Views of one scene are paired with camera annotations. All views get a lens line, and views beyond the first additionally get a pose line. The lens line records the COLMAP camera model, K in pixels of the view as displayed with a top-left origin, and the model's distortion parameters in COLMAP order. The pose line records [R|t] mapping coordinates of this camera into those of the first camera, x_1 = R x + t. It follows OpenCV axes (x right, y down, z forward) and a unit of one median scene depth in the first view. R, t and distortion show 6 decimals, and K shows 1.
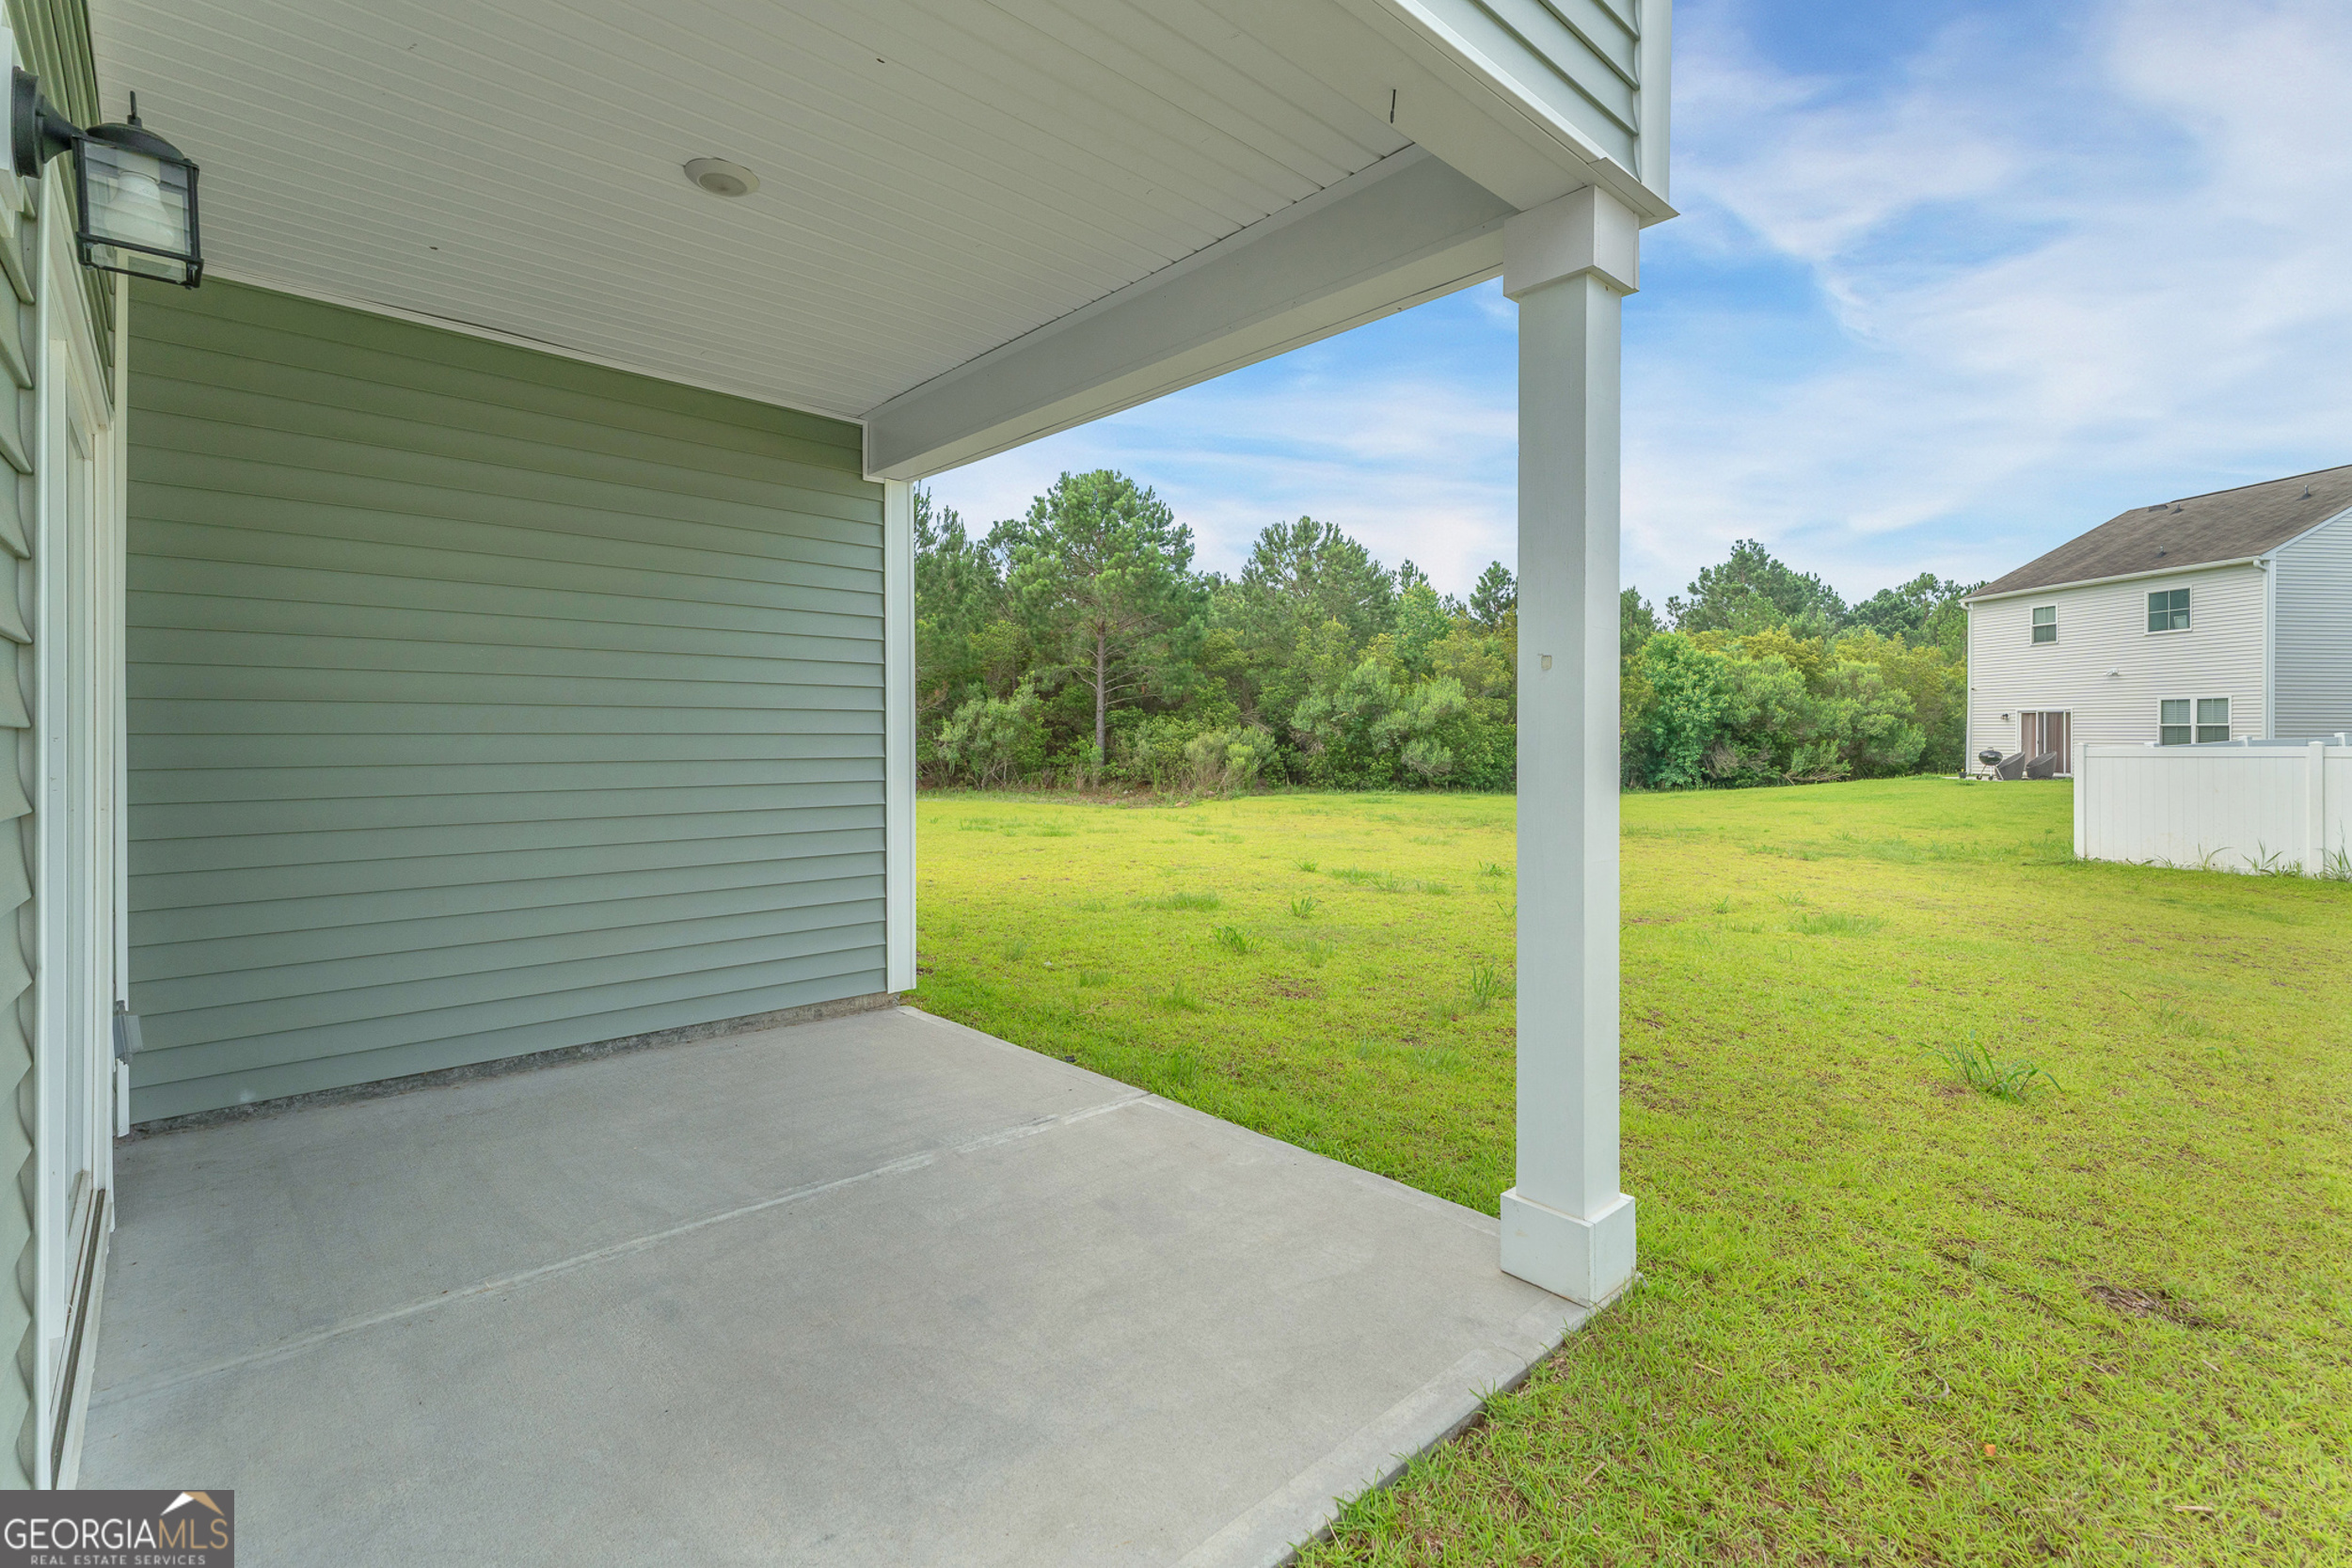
lens RADIAL K [[1038.9, 0, 1158.5], [0, 1038.9, 741.8], [0, 0, 1]] dist [0.000744, 0.000098]
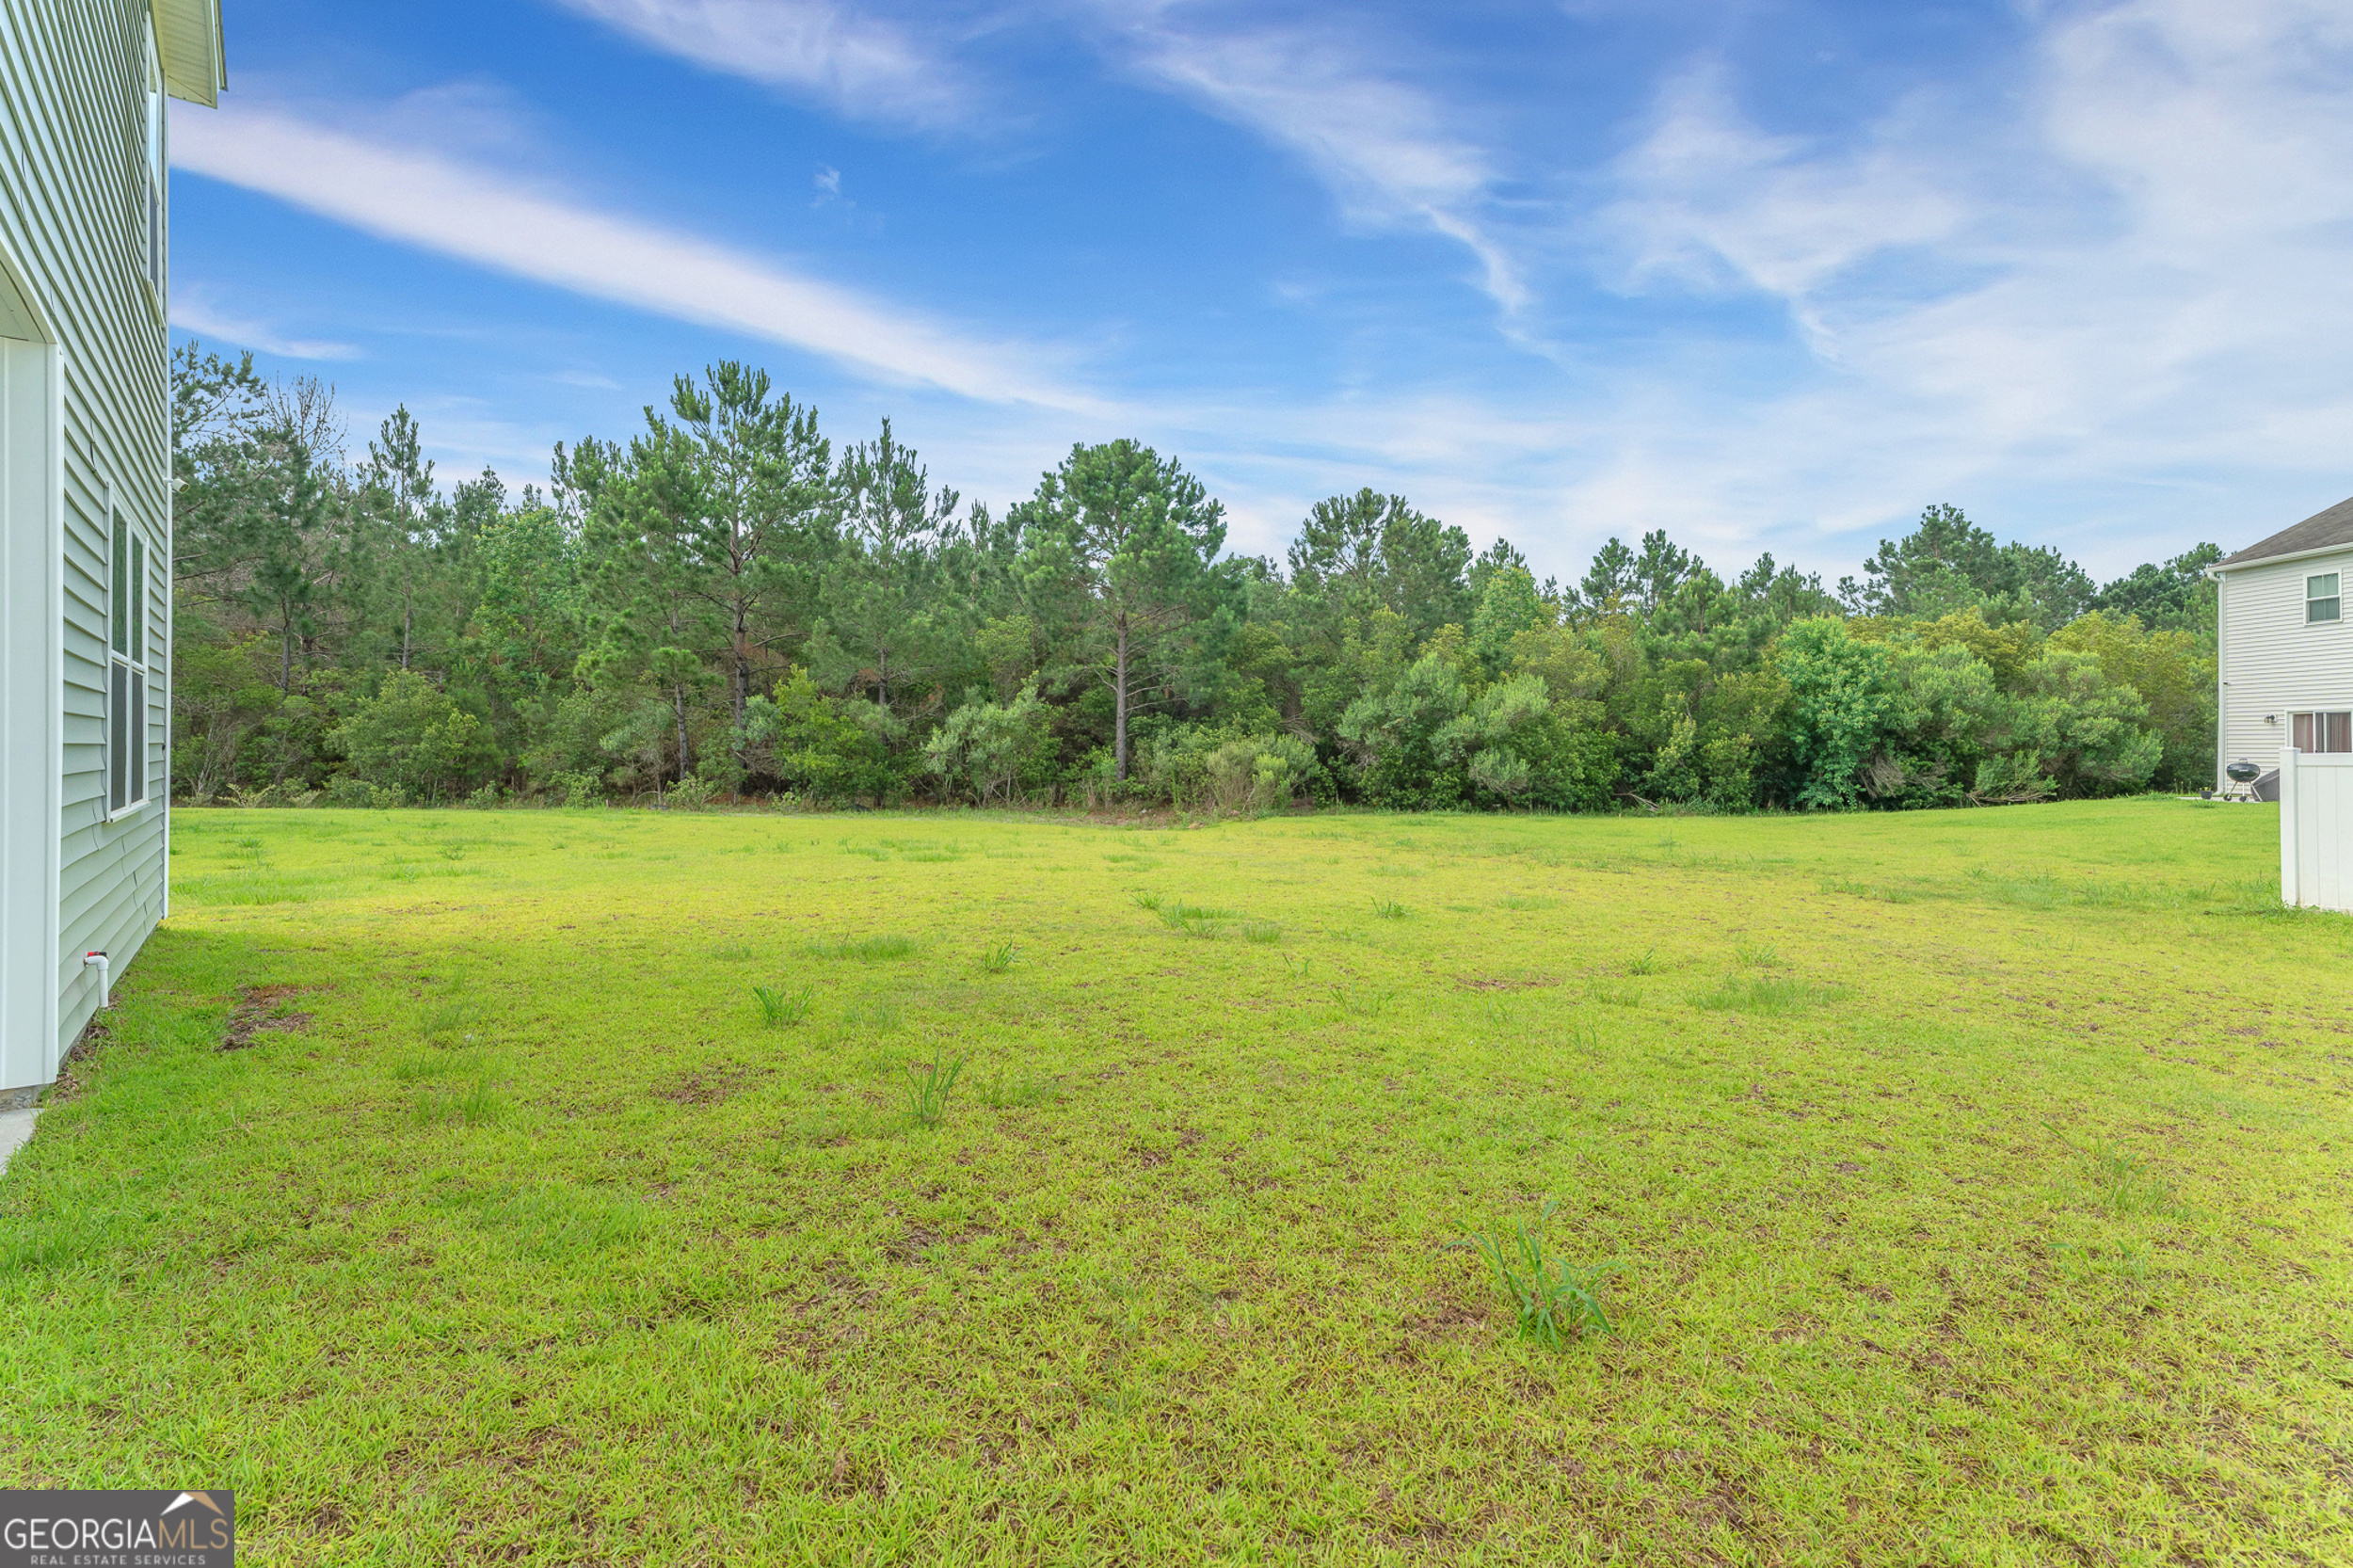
lens RADIAL K [[1160.2, 0, 1153.3], [0, 1160.2, 755.8], [0, 0, 1]] dist [0.015886, -0.000091]
pose [[0.994206, -0.000524, -0.107493, 0.077887], [0.000441, 1.000000, -0.000794, 0.002994], [0.107493, 0.000742, 0.994206, 0.040486]]
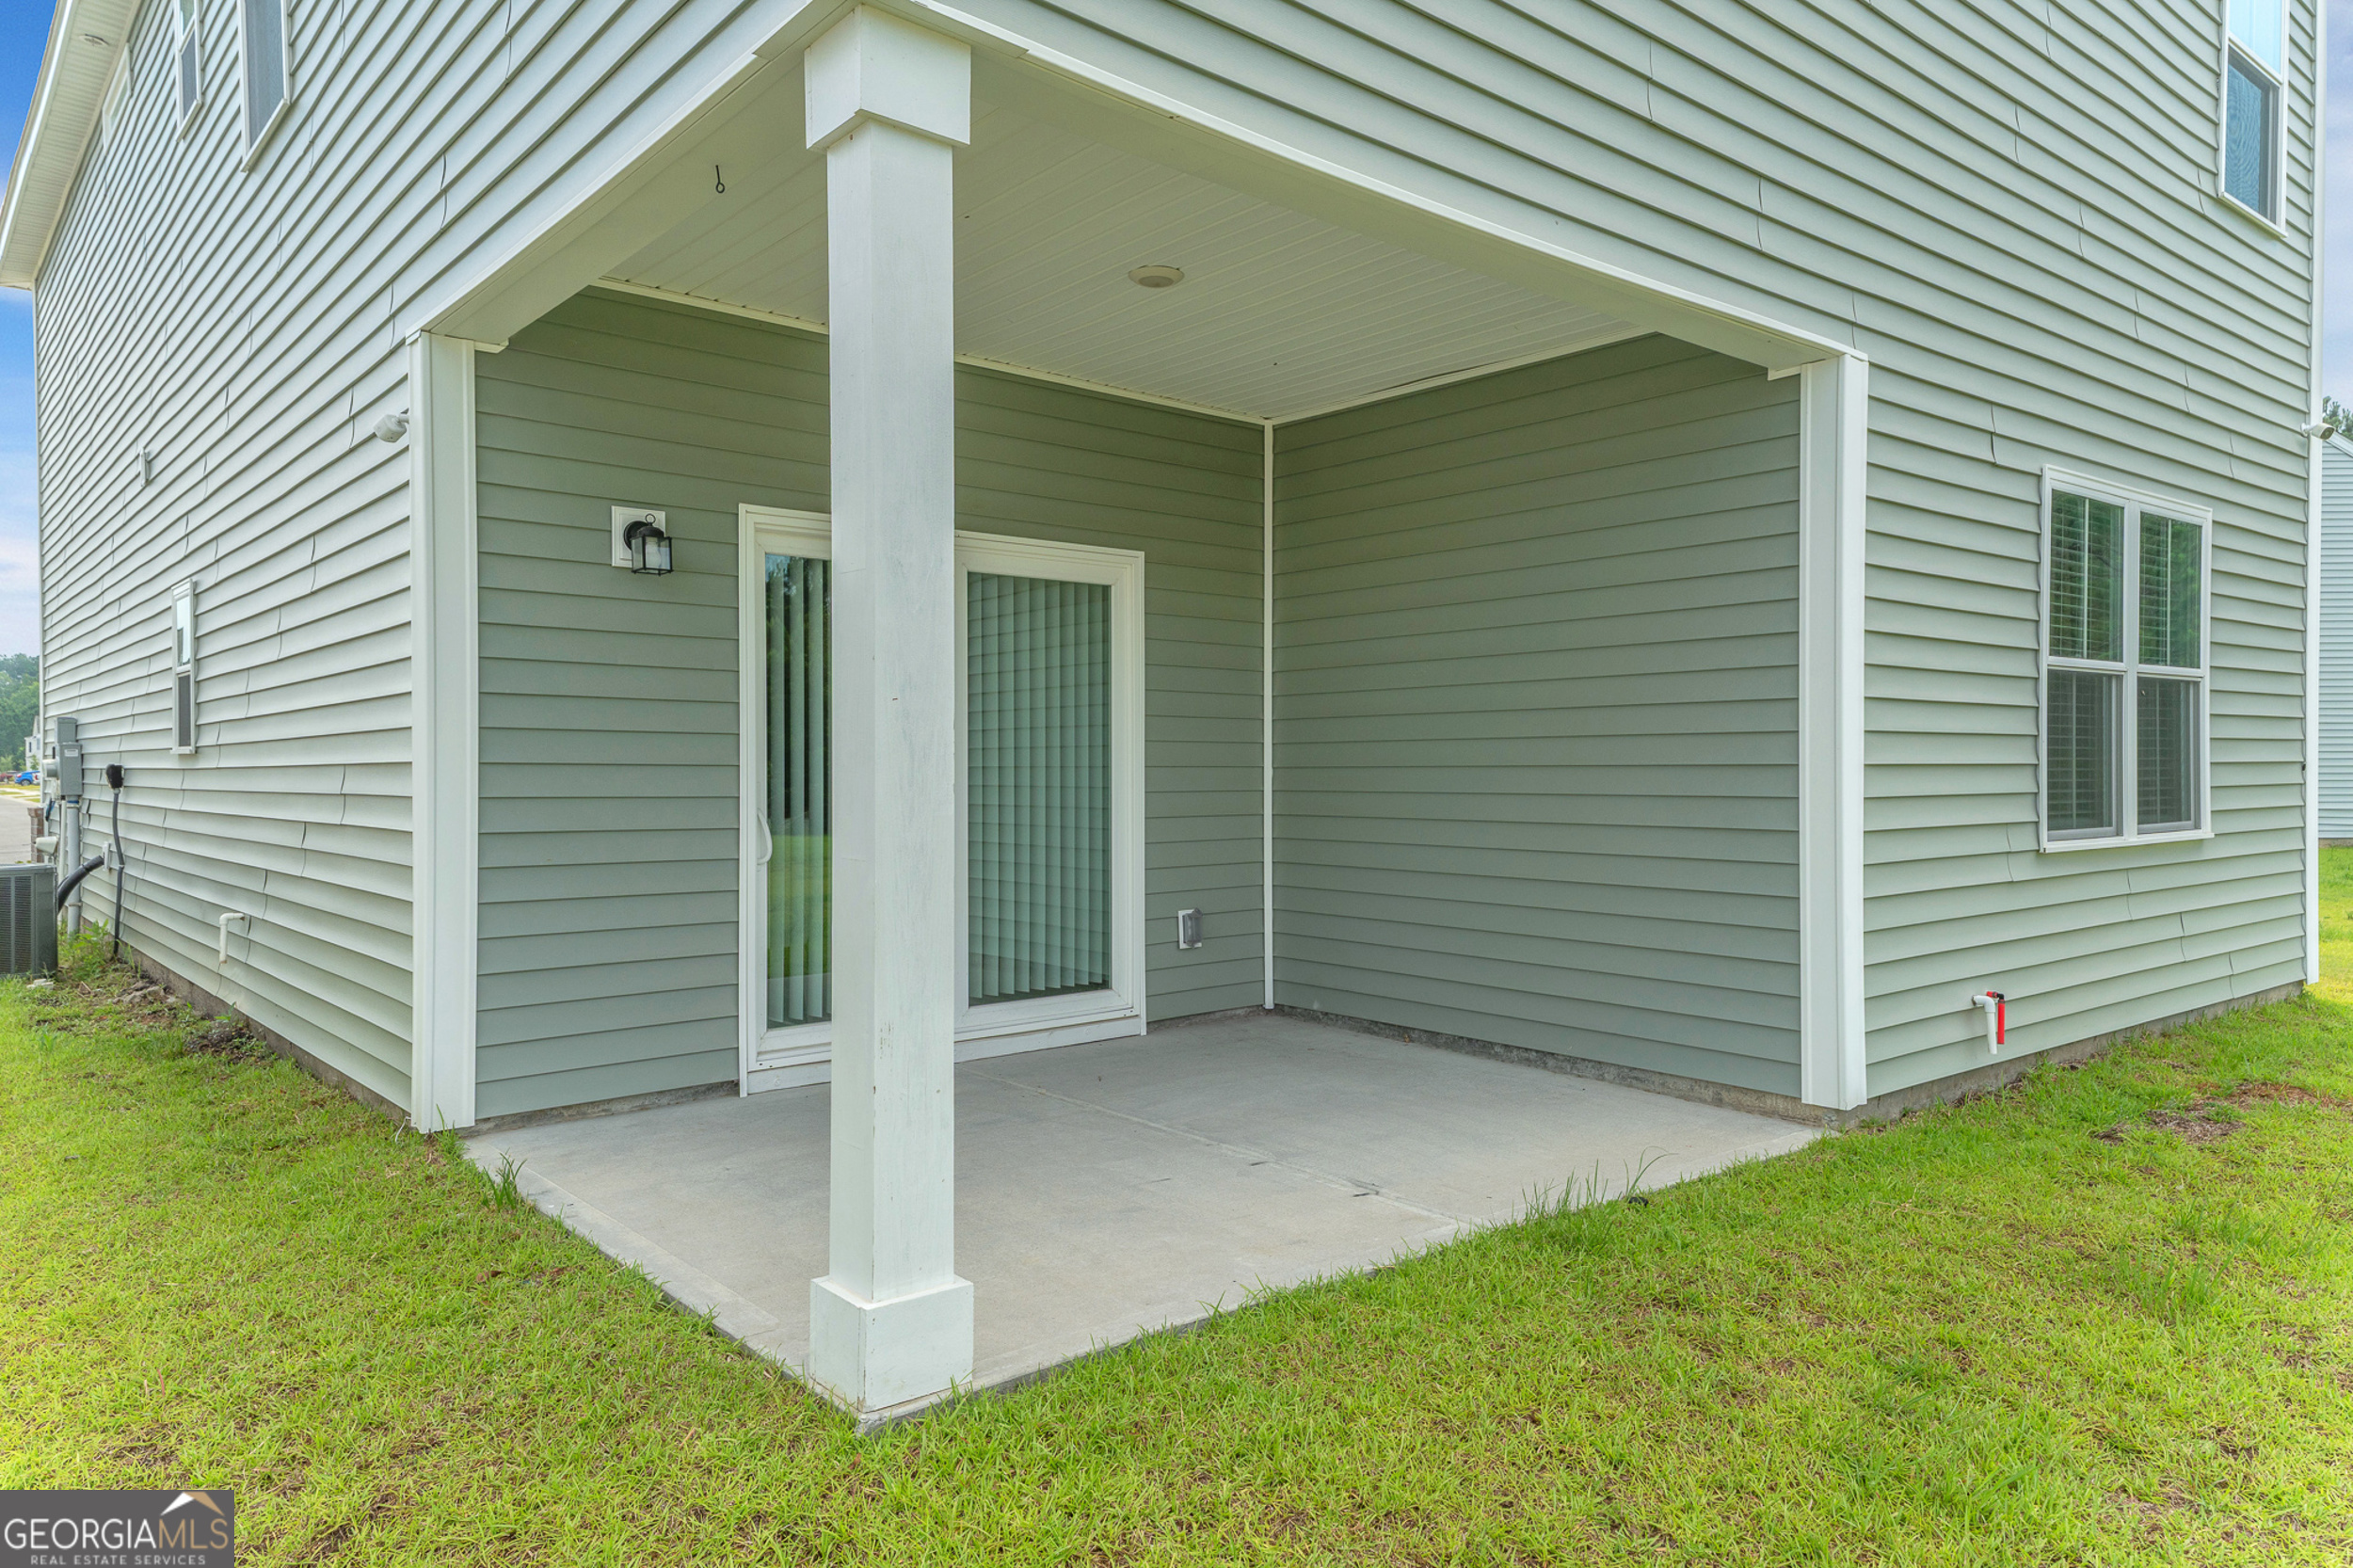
lens RADIAL K [[1485.1, 0, 1176.5], [0, 1485.1, 784.0], [0, 0, 1]] dist [0.001348, 0.000095]
pose [[-0.049561, 0.009193, -0.998729, 1.125008], [-0.003106, 0.999951, 0.009358, 0.031985], [0.998766, 0.003566, -0.049530, 0.942694]]
